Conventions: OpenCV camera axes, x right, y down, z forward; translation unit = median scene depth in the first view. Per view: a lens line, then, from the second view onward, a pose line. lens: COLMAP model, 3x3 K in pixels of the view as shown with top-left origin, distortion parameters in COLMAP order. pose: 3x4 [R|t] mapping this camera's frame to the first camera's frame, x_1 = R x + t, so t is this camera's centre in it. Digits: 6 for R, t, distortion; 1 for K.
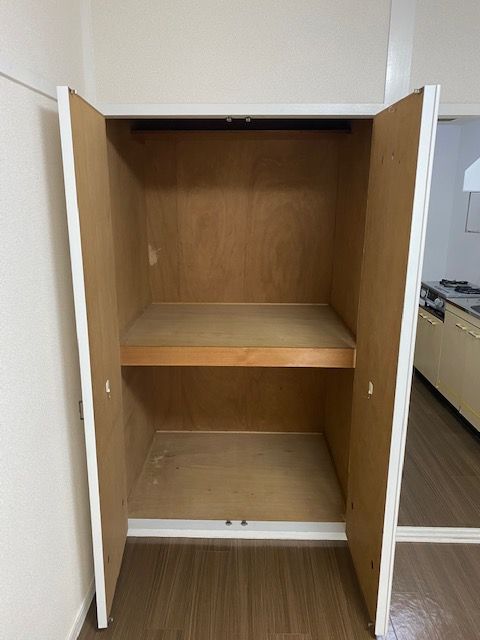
lens RADIAL K [[497.5, 0, 240.3], [0, 497.5, 320.0], [0, 0, 1]] dist [-0.007059, -0.010075]
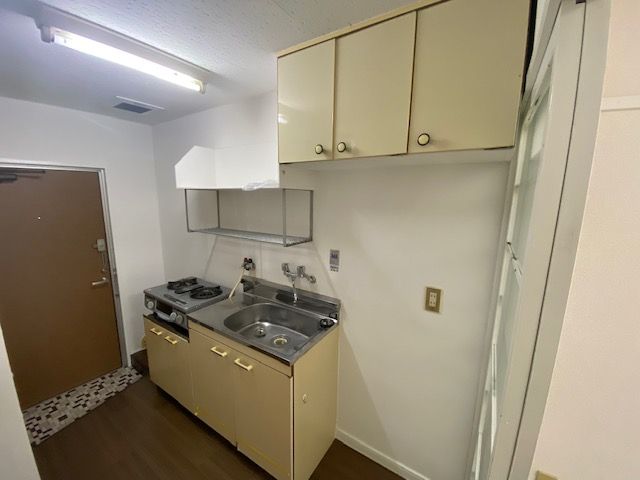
lens RADIAL K [[259.6, 0, 322.9], [0, 259.6, 238.4], [0, 0, 1]] dist [0.000111, -0.000360]
pose [[0.531585, -0.140591, 0.835255, 0.183581], [0.198405, 0.979361, 0.038575, -0.136495], [-0.823440, 0.145212, 0.548508, 0.537128]]
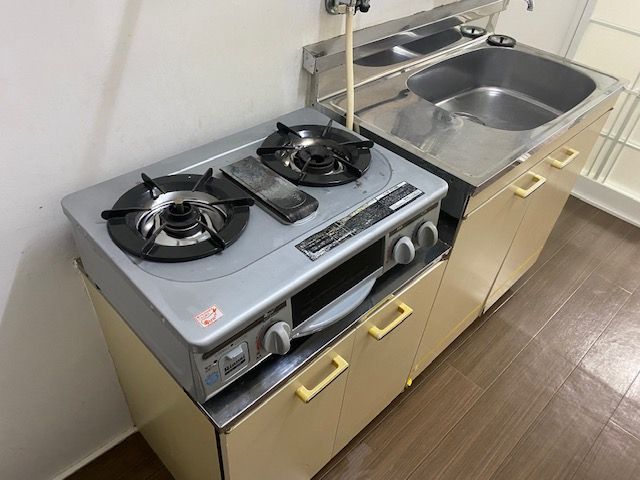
lens RADIAL K [[497.5, 0, 319.6], [0, 497.5, 240.6], [0, 0, 1]] dist [-0.007059, -0.010075]
pose [[-0.709140, -0.509293, 0.487587, 0.319701], [0.100980, 0.611055, 0.785121, -0.233164], [-0.697799, 0.605997, -0.381895, 1.143264]]
